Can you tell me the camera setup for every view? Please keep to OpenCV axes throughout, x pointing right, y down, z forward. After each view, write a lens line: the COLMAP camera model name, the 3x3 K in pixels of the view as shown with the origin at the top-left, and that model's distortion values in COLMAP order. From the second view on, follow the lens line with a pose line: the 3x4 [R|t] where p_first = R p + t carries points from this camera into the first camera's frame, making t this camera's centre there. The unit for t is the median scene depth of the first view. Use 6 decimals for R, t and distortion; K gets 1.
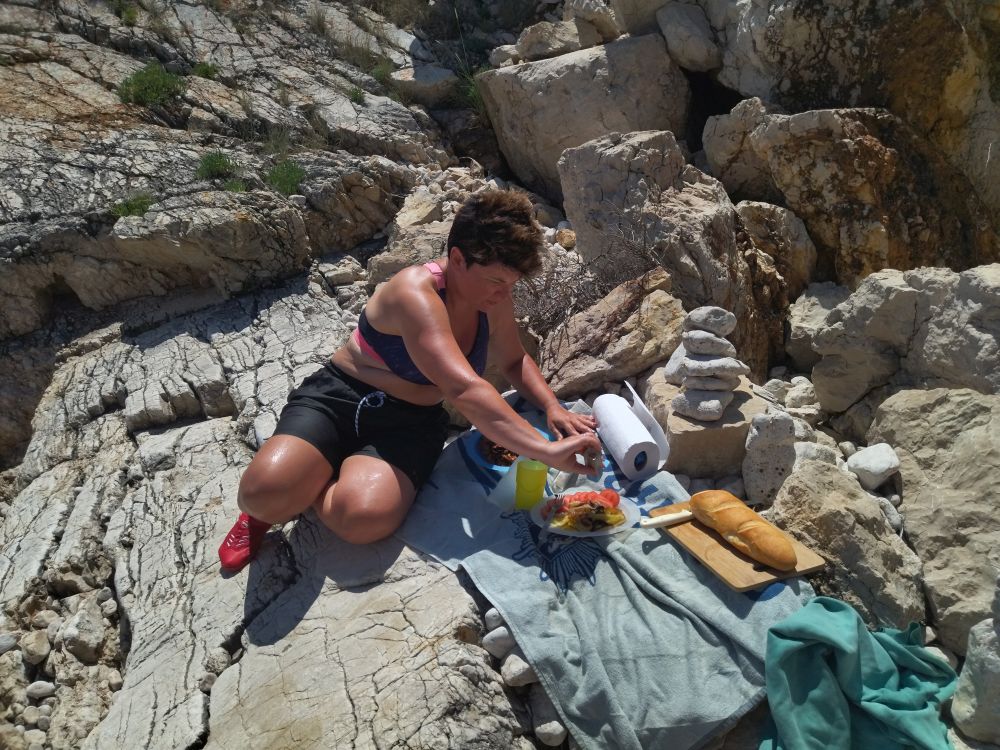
lens RADIAL K [[730.6, 0, 500.5], [0, 730.6, 402.1], [0, 0, 1]] dist [0.053525, -0.057079]
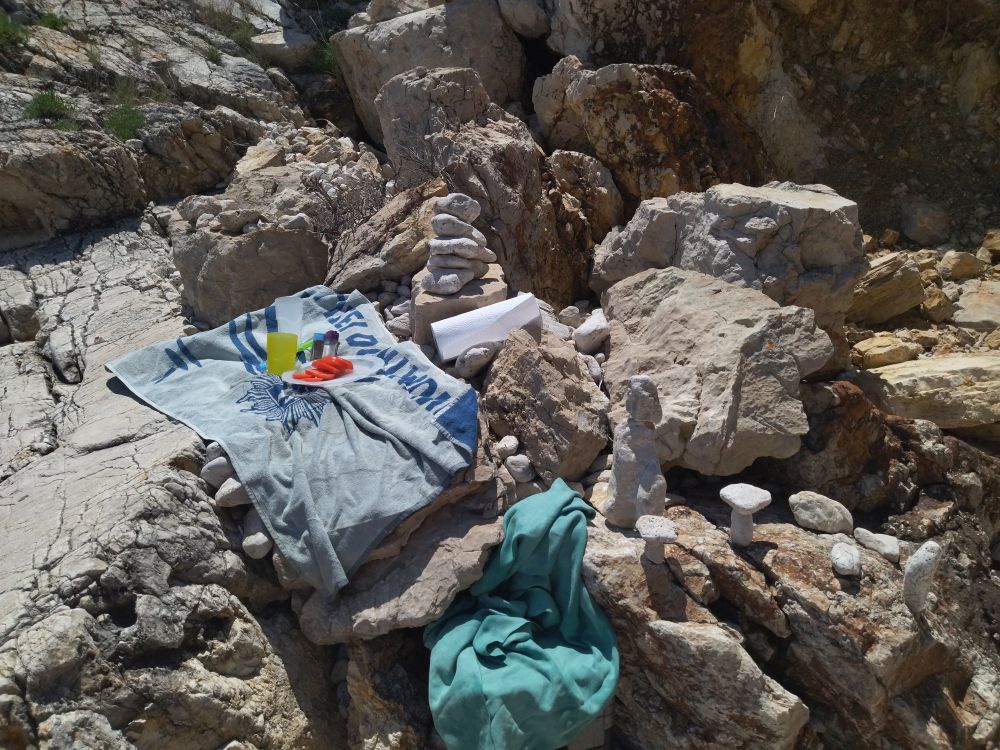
lens RADIAL K [[730.6, 0, 489.9], [0, 730.6, 405.1], [0, 0, 1]] dist [0.053525, -0.057079]
pose [[0.994463, 0.003910, 0.105017, 0.131741], [-0.003047, 0.999960, -0.008370, 0.113315], [-0.105045, 0.008004, 0.994435, -0.048038]]
